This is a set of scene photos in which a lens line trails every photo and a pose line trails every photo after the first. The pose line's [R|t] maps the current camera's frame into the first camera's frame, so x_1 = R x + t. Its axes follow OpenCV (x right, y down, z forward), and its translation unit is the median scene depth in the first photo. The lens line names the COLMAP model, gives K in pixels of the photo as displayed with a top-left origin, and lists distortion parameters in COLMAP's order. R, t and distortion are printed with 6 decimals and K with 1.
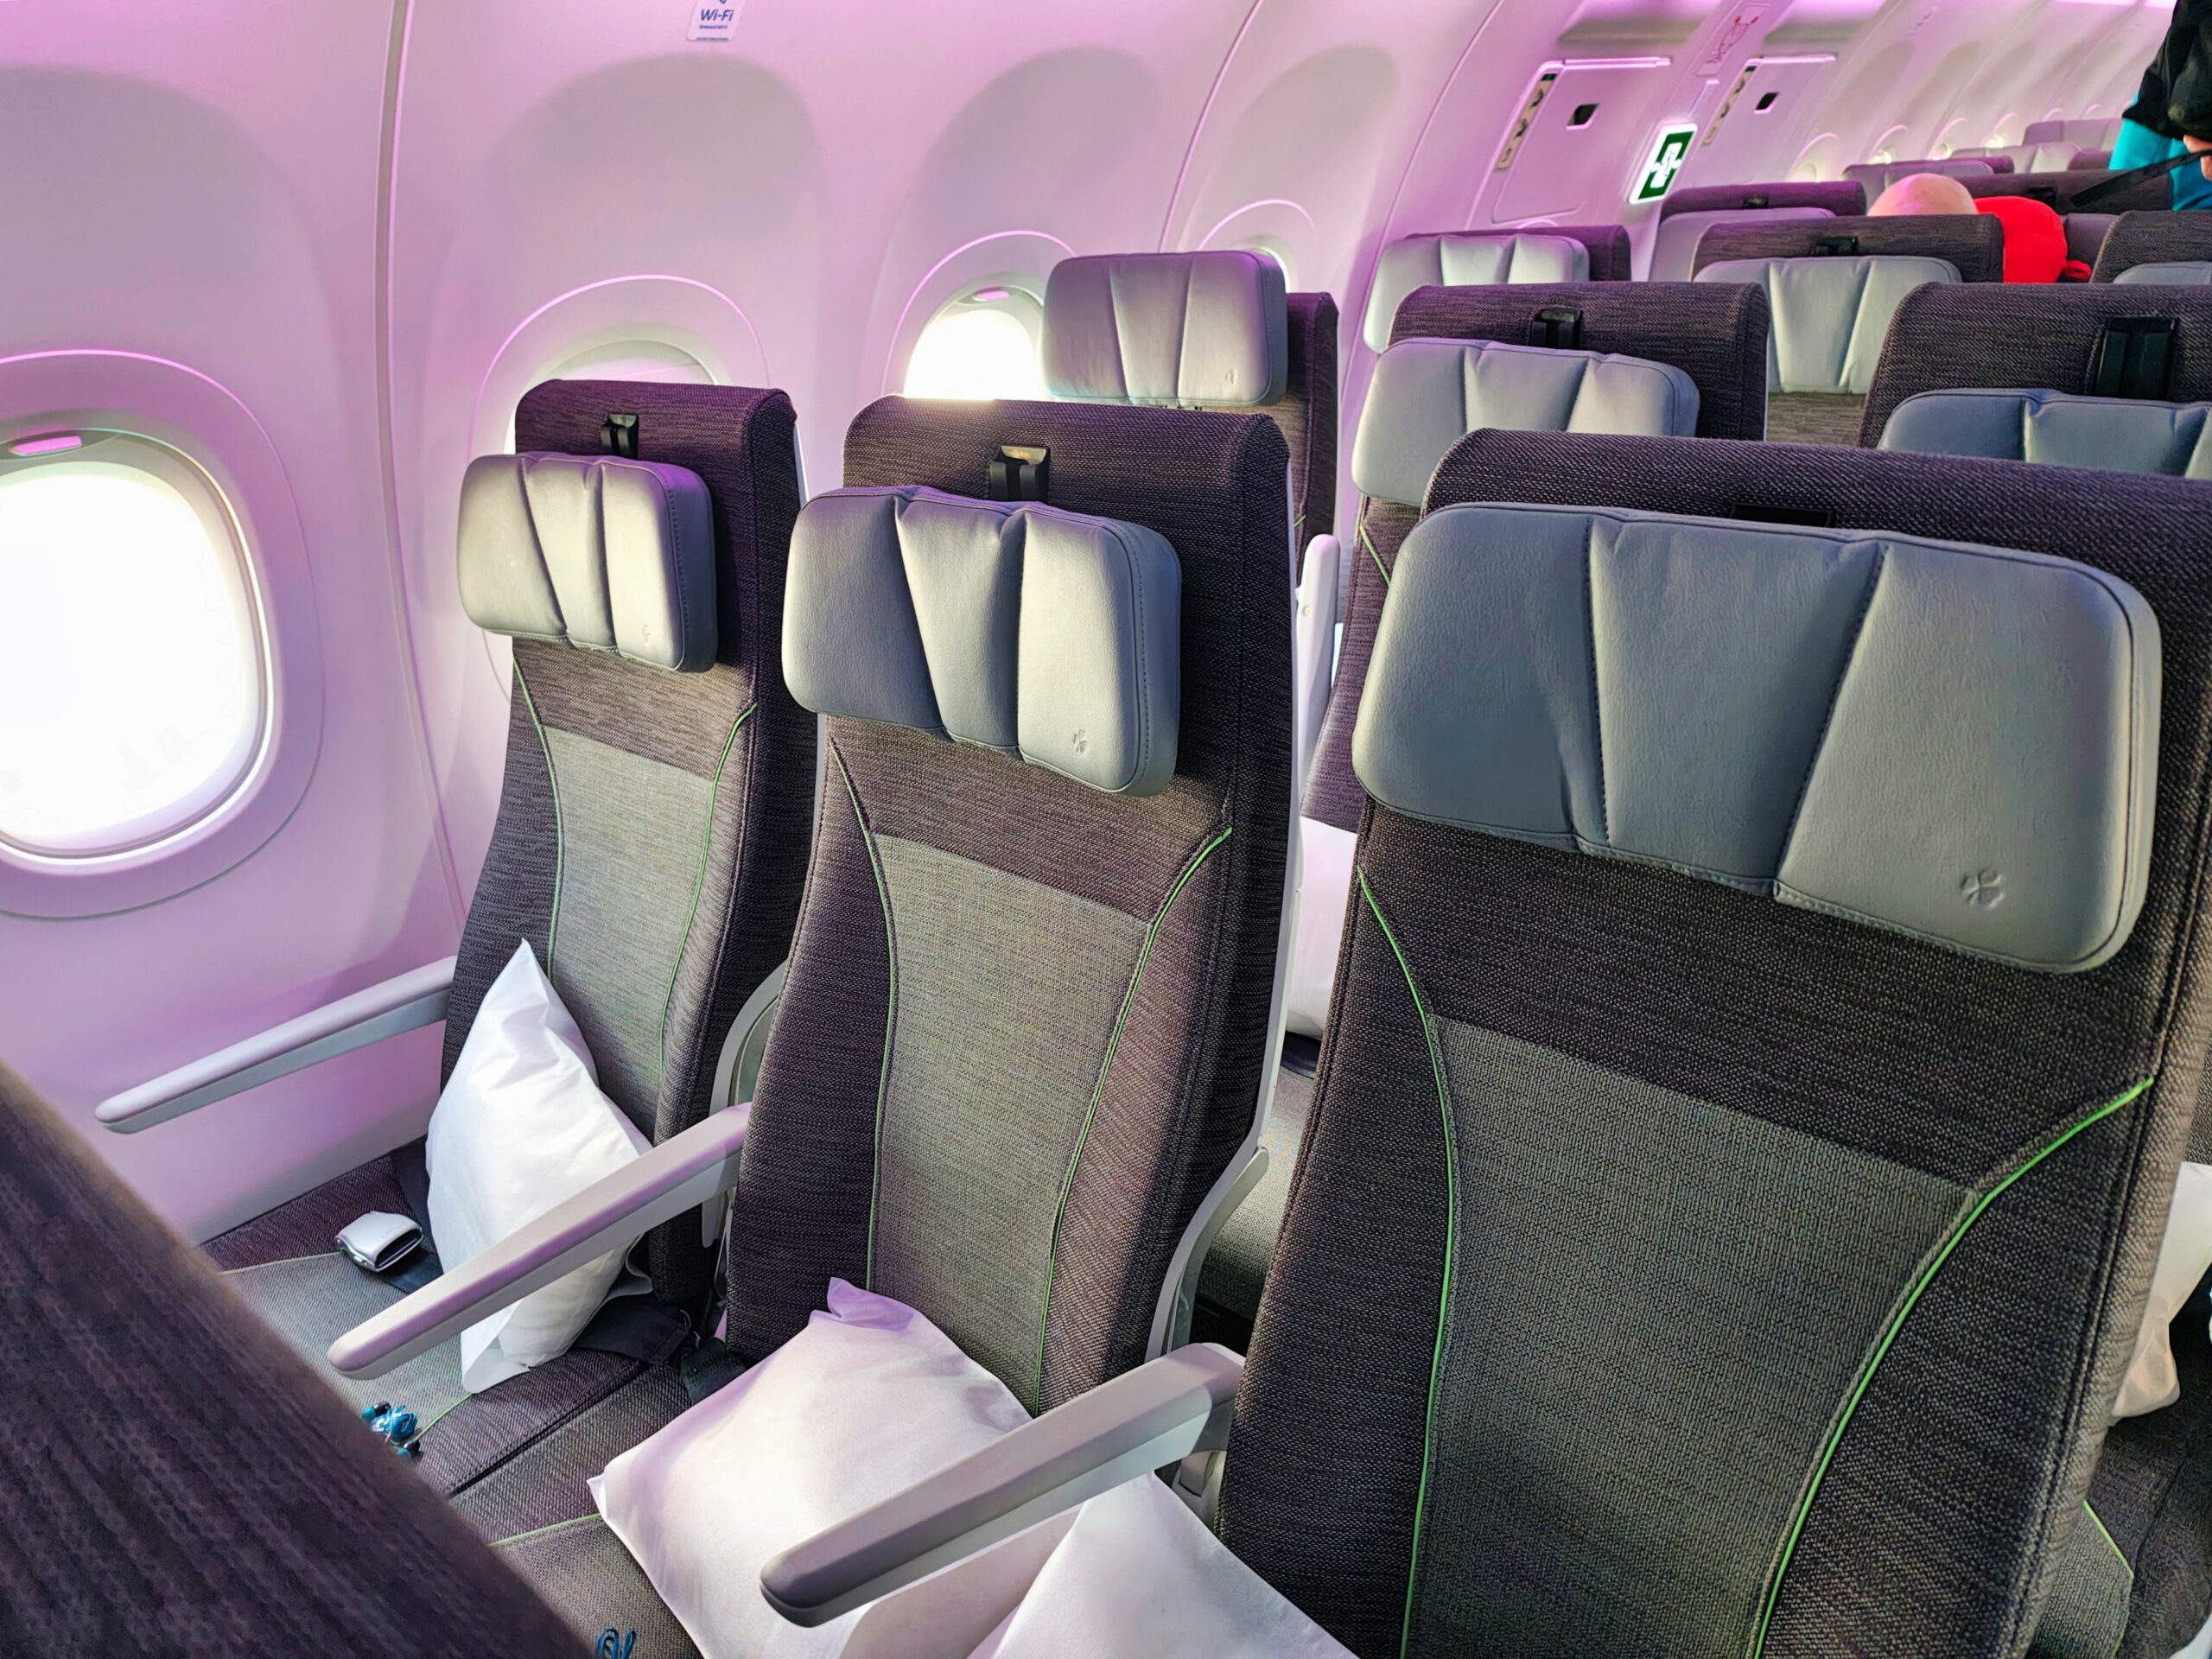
lens RADIAL K [[1588.0, 0, 1106.9], [0, 1588.0, 813.1], [0, 0, 1]] dist [0.038620, -0.079400]
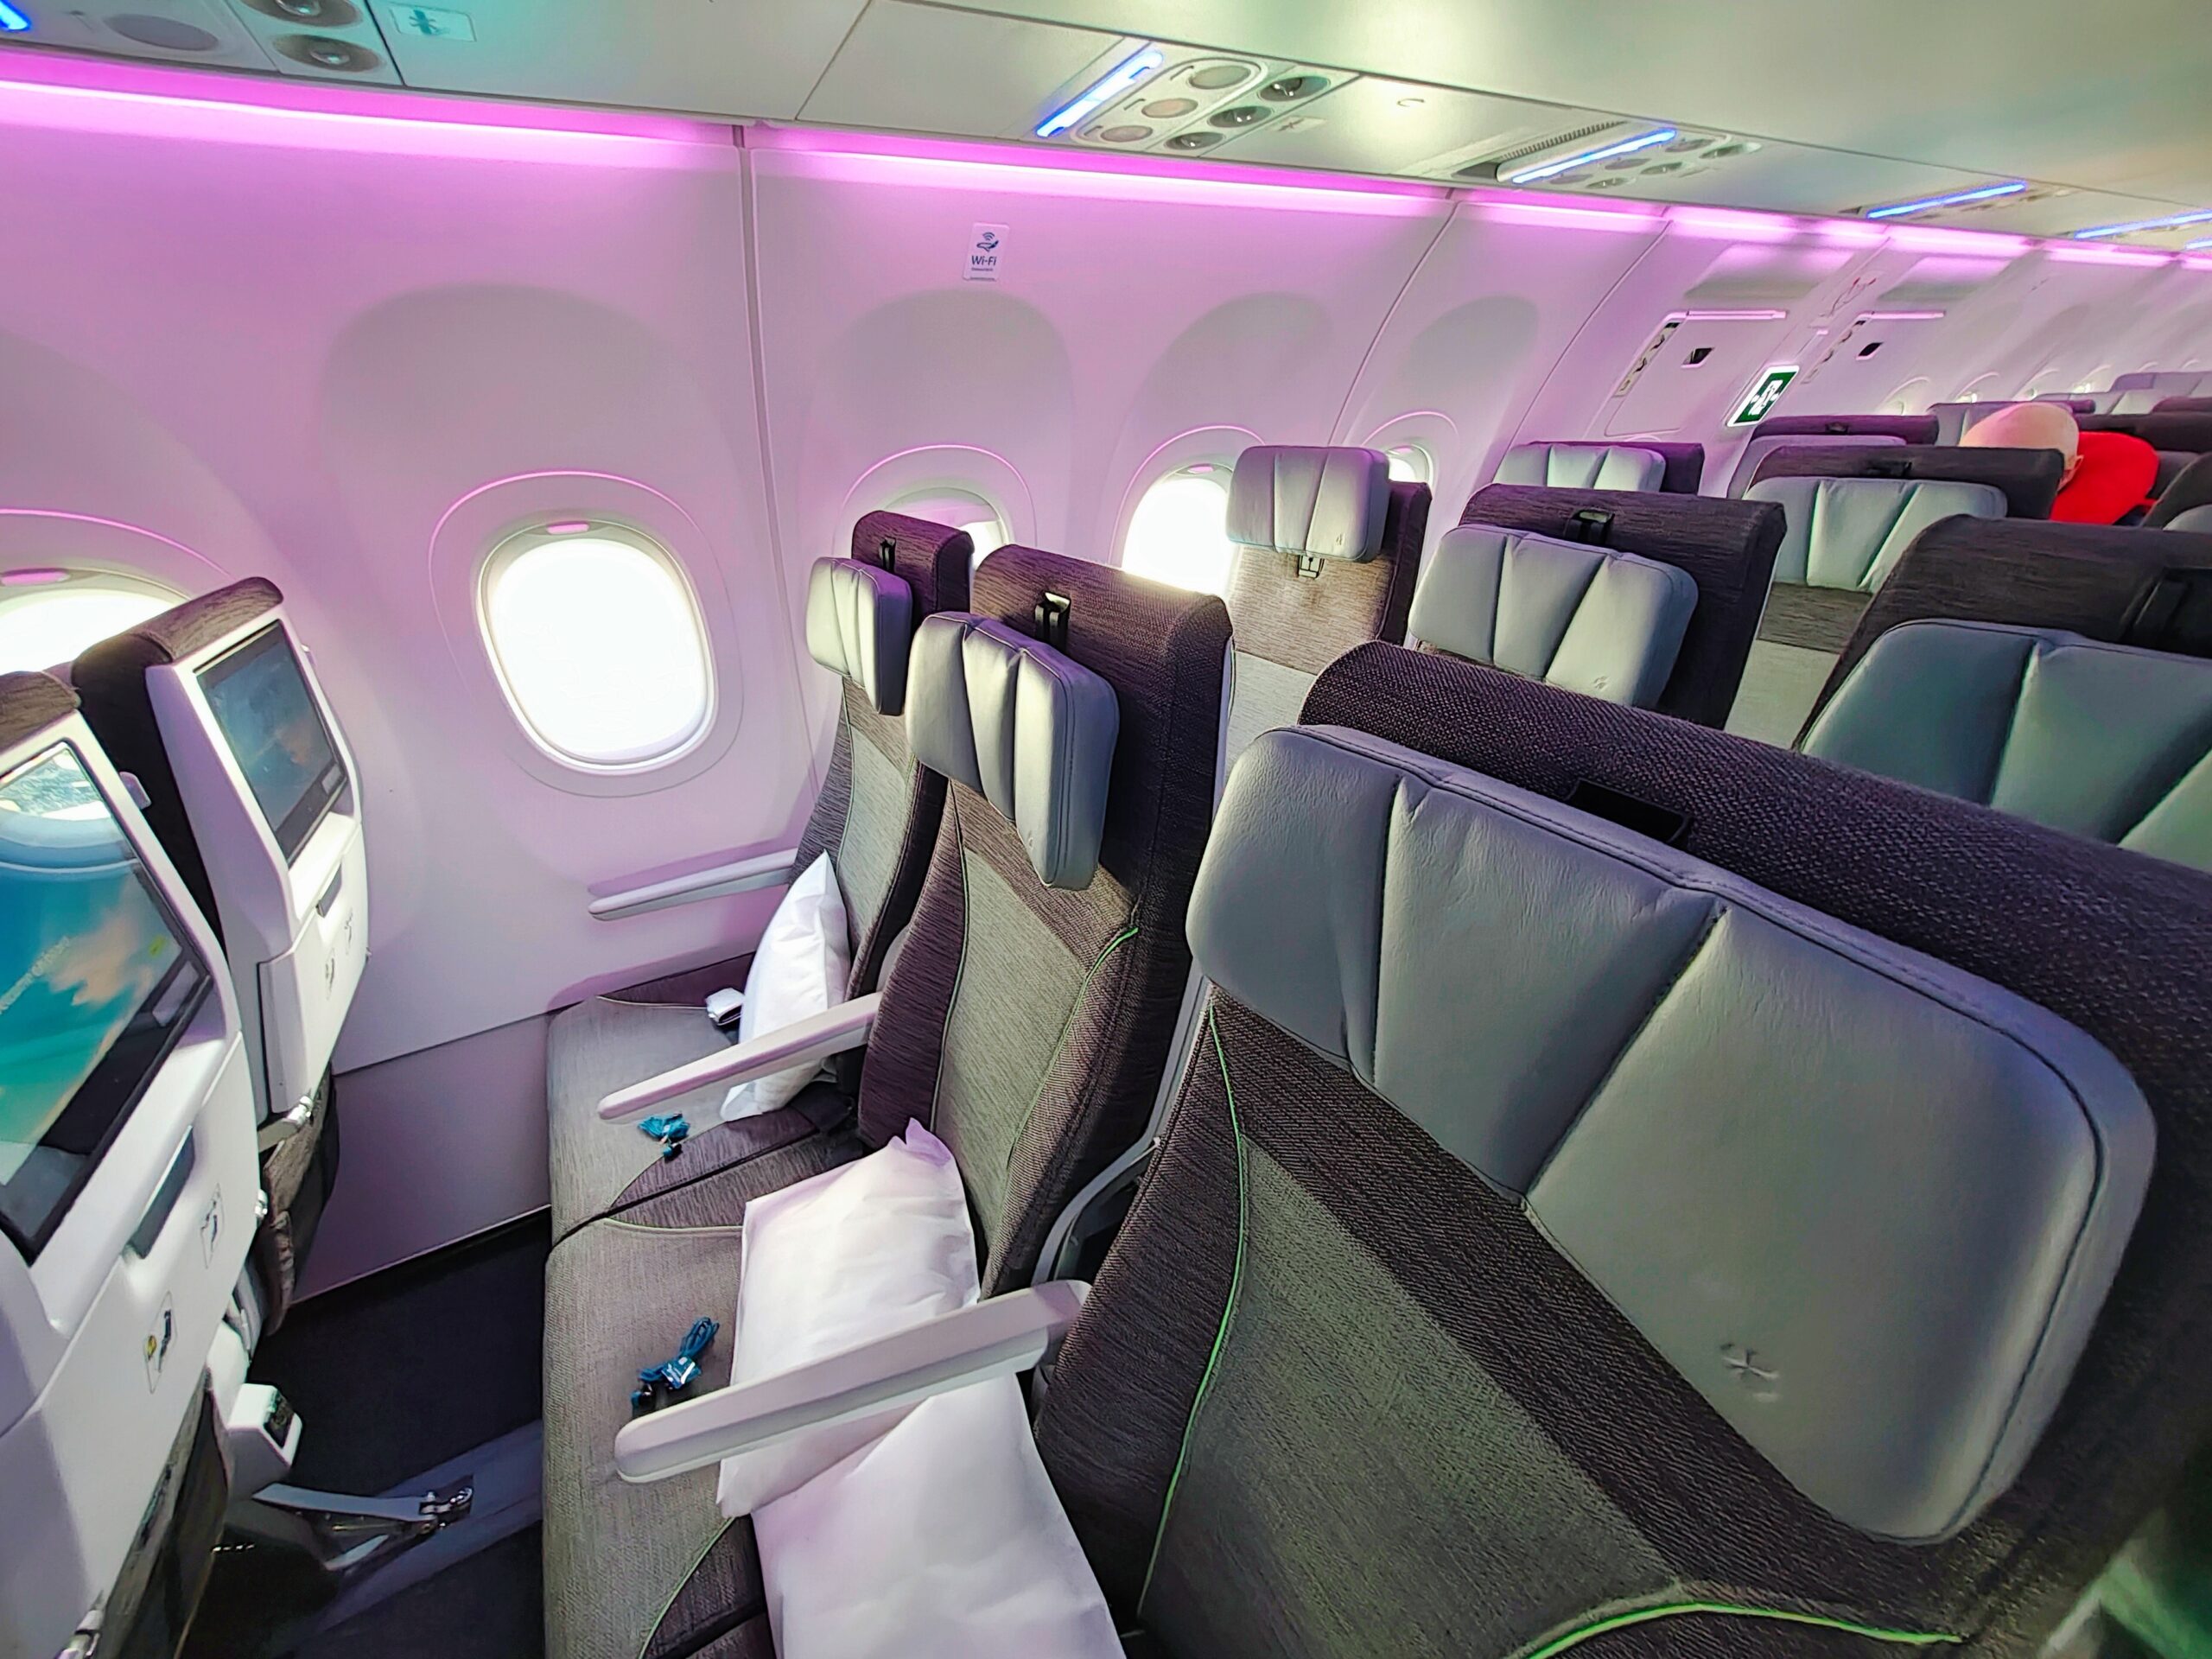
lens RADIAL K [[823.3, 0, 1106.0], [0, 823.3, 829.5], [0, 0, 1]] dist [0.000098, -0.000223]
pose [[0.944407, 0.181586, -0.274082, 0.148339], [-0.150162, 0.979843, 0.131754, -0.101457], [0.292482, -0.083273, 0.952638, 0.258265]]
